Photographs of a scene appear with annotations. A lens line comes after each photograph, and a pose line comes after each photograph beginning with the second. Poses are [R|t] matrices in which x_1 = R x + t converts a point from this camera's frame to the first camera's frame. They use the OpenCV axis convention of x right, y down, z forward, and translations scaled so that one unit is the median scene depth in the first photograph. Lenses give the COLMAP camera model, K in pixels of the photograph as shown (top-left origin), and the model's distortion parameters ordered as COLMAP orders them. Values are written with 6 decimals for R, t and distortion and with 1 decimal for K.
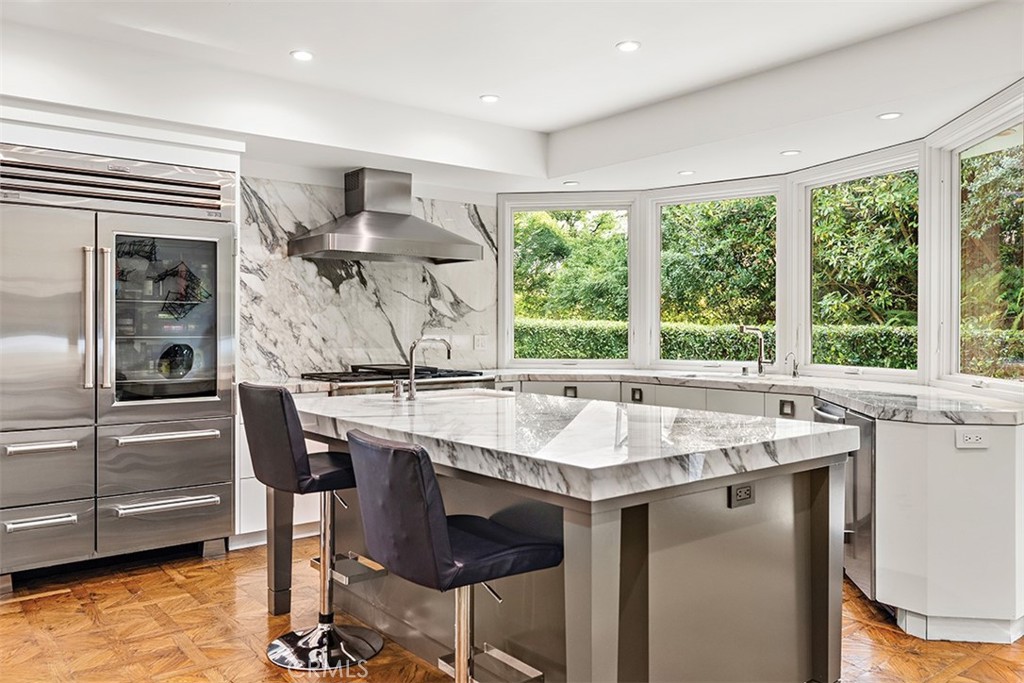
lens RADIAL K [[777.1, 0, 509.6], [0, 777.1, 331.6], [0, 0, 1]] dist [-0.004612, -0.002694]
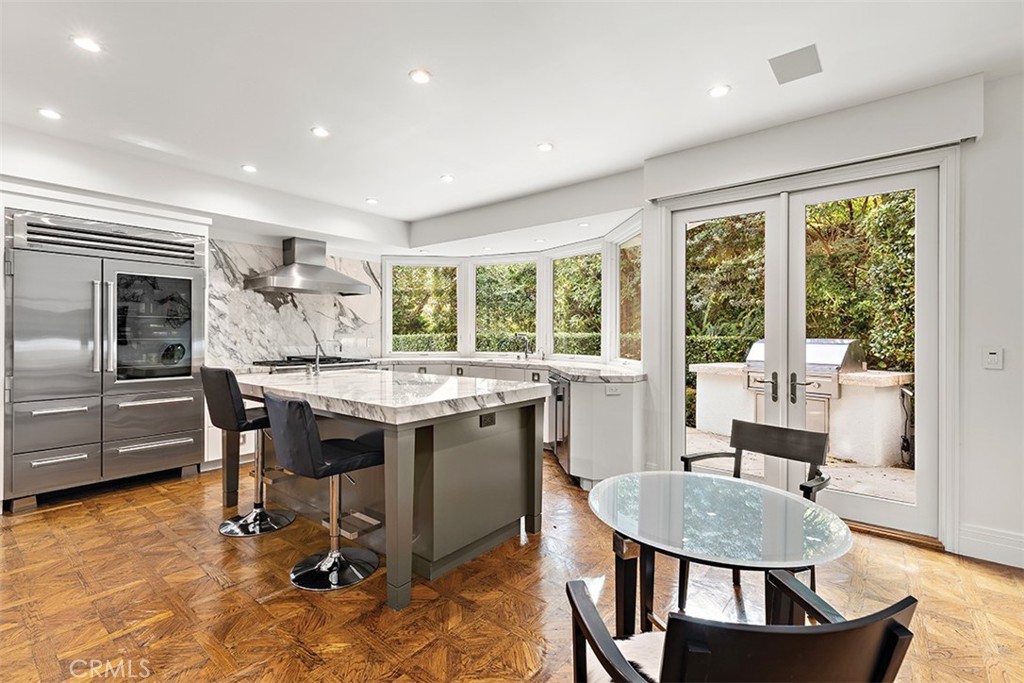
lens RADIAL K [[457.7, 0, 509.8], [0, 457.7, 336.6], [0, 0, 1]] dist [-0.001190, -0.000452]
pose [[0.975092, 0.000795, 0.221798, 0.053860], [-0.000954, 0.999999, 0.000607, 0.000488], [-0.221797, -0.000803, 0.975092, -0.065979]]
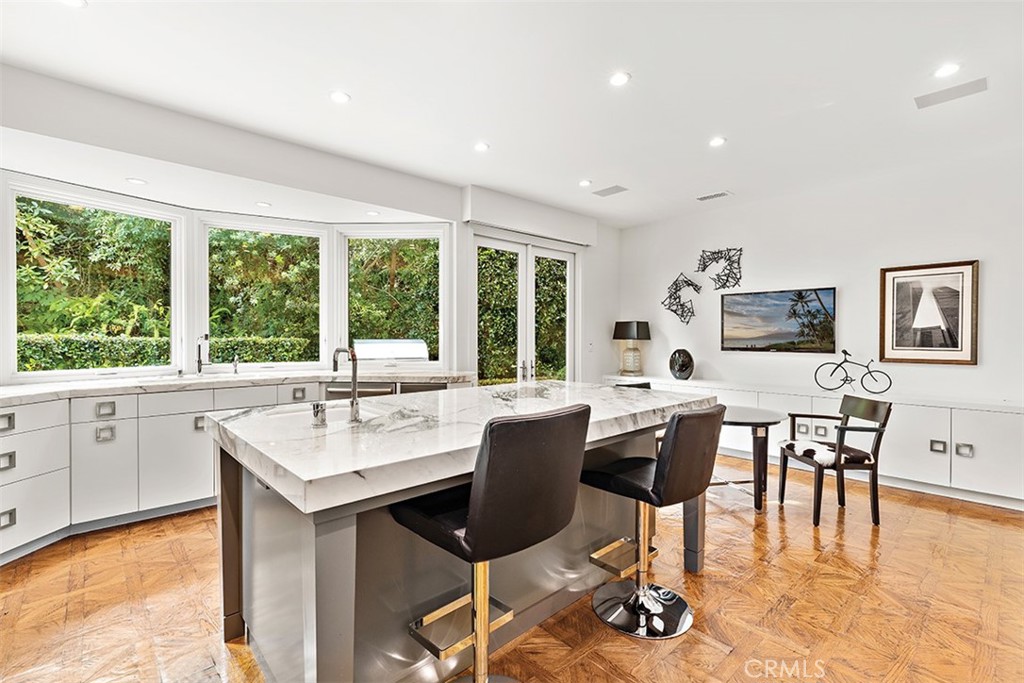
lens RADIAL K [[457.7, 0, 511.9], [0, 457.7, 340.8], [0, 0, 1]] dist [-0.001190, -0.000452]
pose [[-0.085151, -0.008129, 0.996335, -0.507357], [0.004393, 0.999954, 0.008534, -0.000110], [-0.996358, 0.005103, -0.085112, 0.729861]]
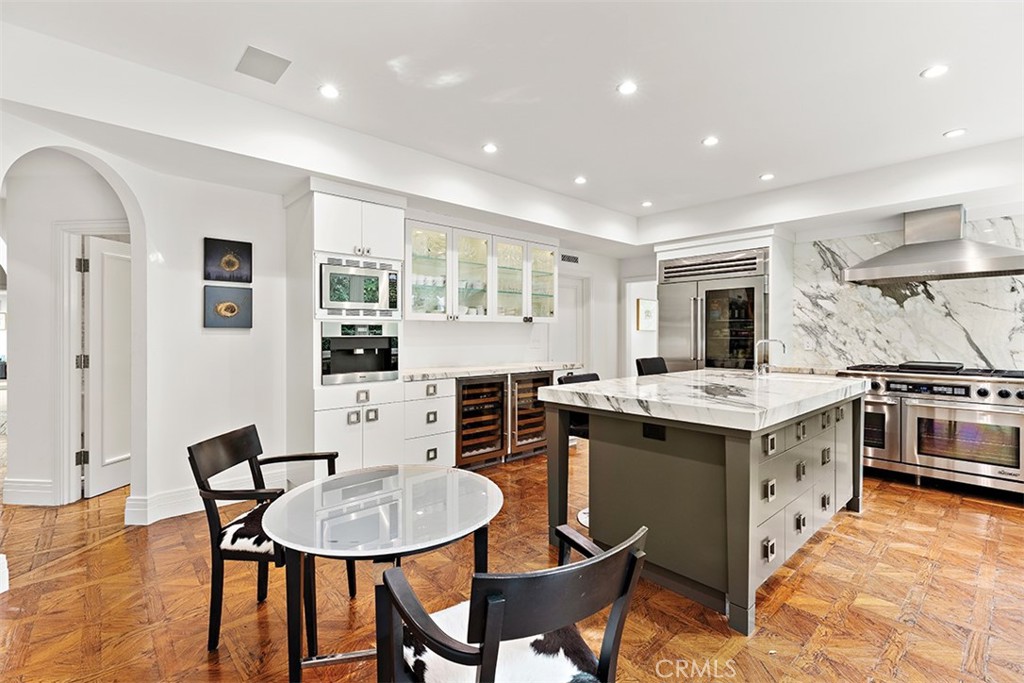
lens RADIAL K [[457.7, 0, 505.8], [0, 457.7, 335.0], [0, 0, 1]] dist [-0.001190, -0.000452]
pose [[0.063653, 0.002578, -0.997969, 0.684558], [-0.004507, 0.999987, 0.002296, -0.000496], [0.997962, 0.004352, 0.063664, 0.333456]]
